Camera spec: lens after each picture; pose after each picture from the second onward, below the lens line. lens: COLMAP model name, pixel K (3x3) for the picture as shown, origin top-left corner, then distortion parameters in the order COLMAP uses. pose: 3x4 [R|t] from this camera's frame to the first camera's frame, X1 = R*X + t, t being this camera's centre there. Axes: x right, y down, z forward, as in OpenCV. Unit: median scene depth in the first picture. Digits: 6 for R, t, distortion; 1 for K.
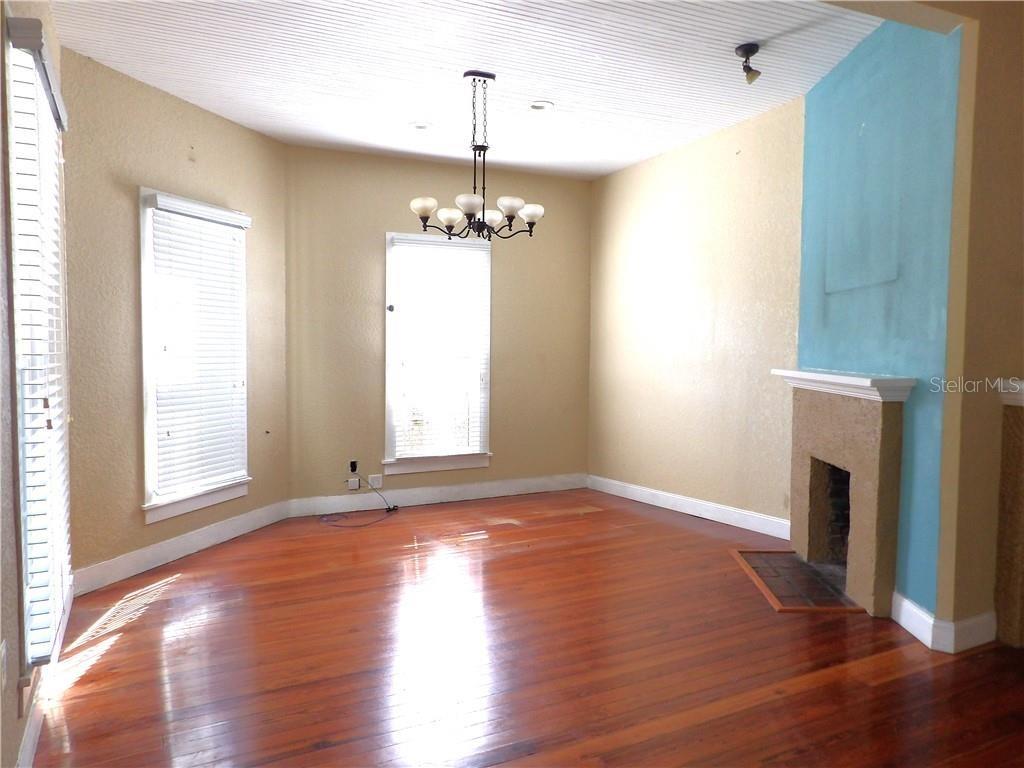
lens RADIAL K [[744.2, 0, 488.7], [0, 744.2, 385.9], [0, 0, 1]] dist [-0.041330, 0.034232]
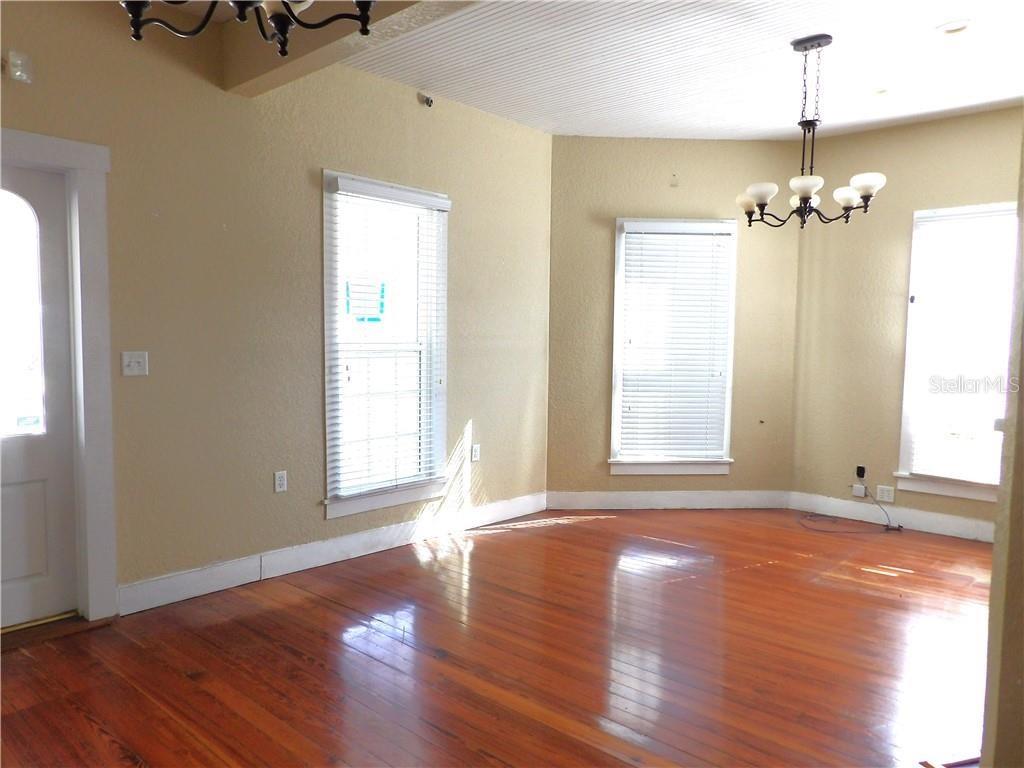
lens RADIAL K [[753.2, 0, 503.4], [0, 753.2, 385.6], [0, 0, 1]] dist [-0.018307, 0.035086]
pose [[0.358473, 0.068494, -0.931024, 0.665343], [-0.058901, 0.996977, 0.050667, -0.025806], [0.931680, 0.036675, 0.361424, 0.308393]]
